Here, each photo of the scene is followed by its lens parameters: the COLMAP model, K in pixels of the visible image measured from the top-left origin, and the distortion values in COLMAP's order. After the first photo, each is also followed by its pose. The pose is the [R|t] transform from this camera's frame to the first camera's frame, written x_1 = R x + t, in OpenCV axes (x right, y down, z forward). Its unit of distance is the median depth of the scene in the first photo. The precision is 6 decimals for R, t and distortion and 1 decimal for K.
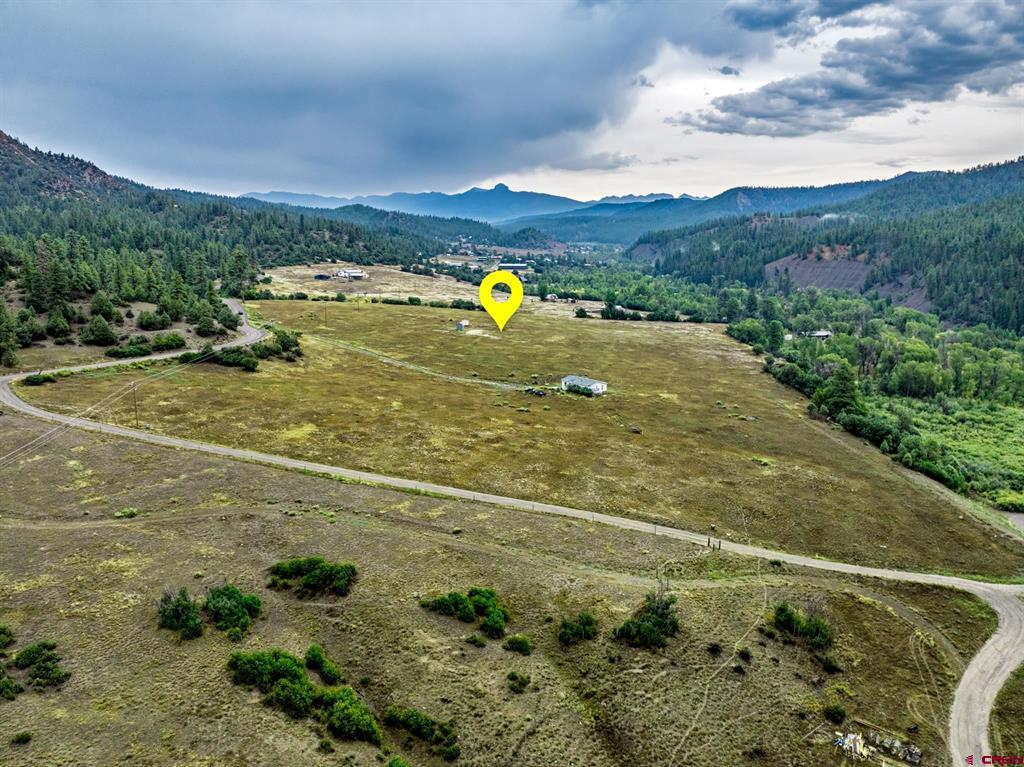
lens RADIAL K [[734.4, 0, 512.0], [0, 734.4, 385.9], [0, 0, 1]] dist [-0.026239, -0.002121]
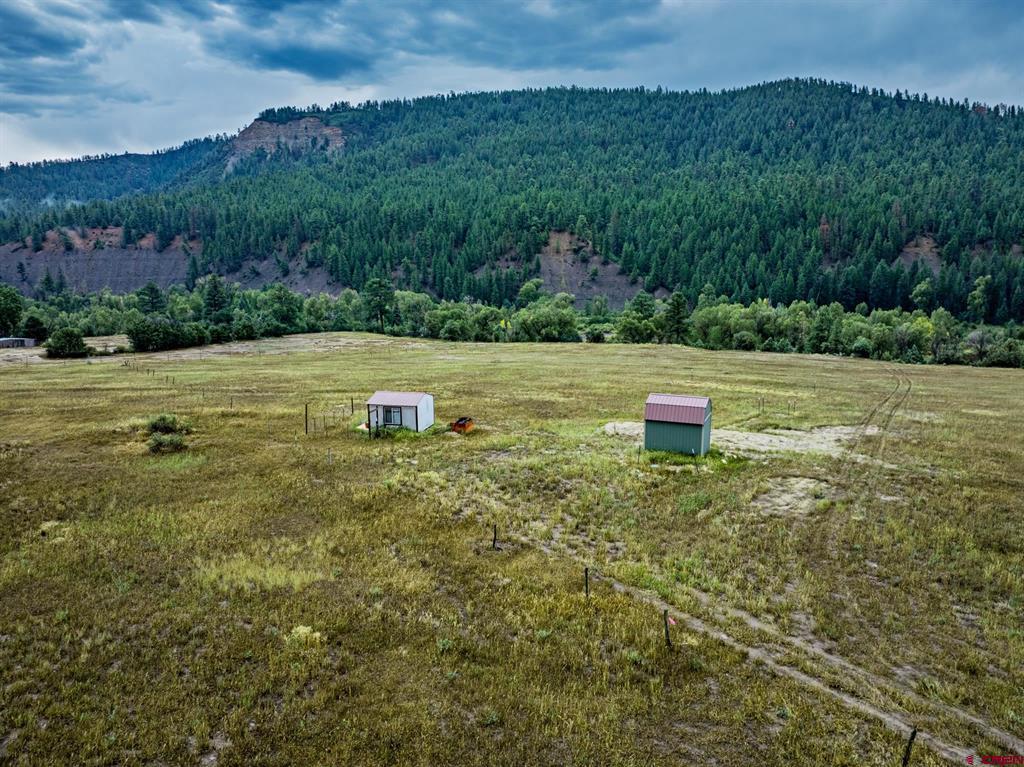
lens RADIAL K [[734.4, 0, 508.0], [0, 734.4, 383.9], [0, 0, 1]] dist [-0.026239, -0.002121]
pose [[0.309517, -0.160981, 0.937168, -0.059198], [0.191742, 0.975887, 0.104305, -0.030729], [-0.931361, 0.147411, 0.332921, 0.281994]]
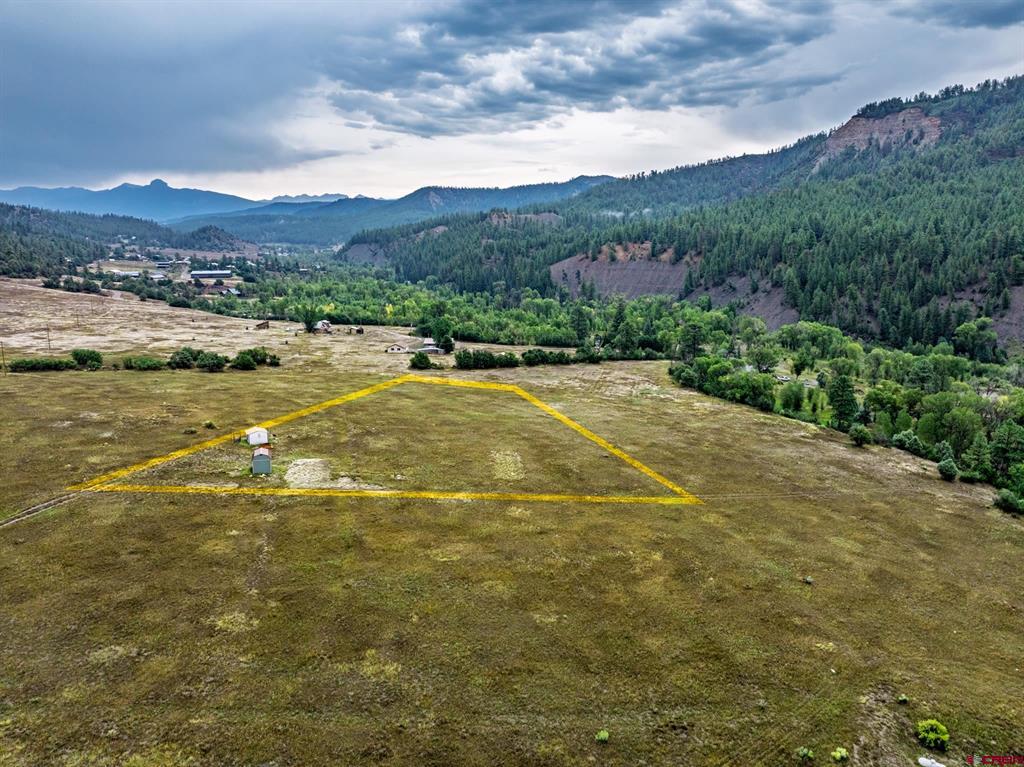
lens RADIAL K [[734.4, 0, 513.6], [0, 734.4, 383.8], [0, 0, 1]] dist [-0.026239, -0.002121]
pose [[0.909663, -0.079345, 0.407697, -0.029439], [0.081082, 0.996622, 0.013048, -0.032779], [-0.407355, 0.021187, 0.913024, 0.176325]]
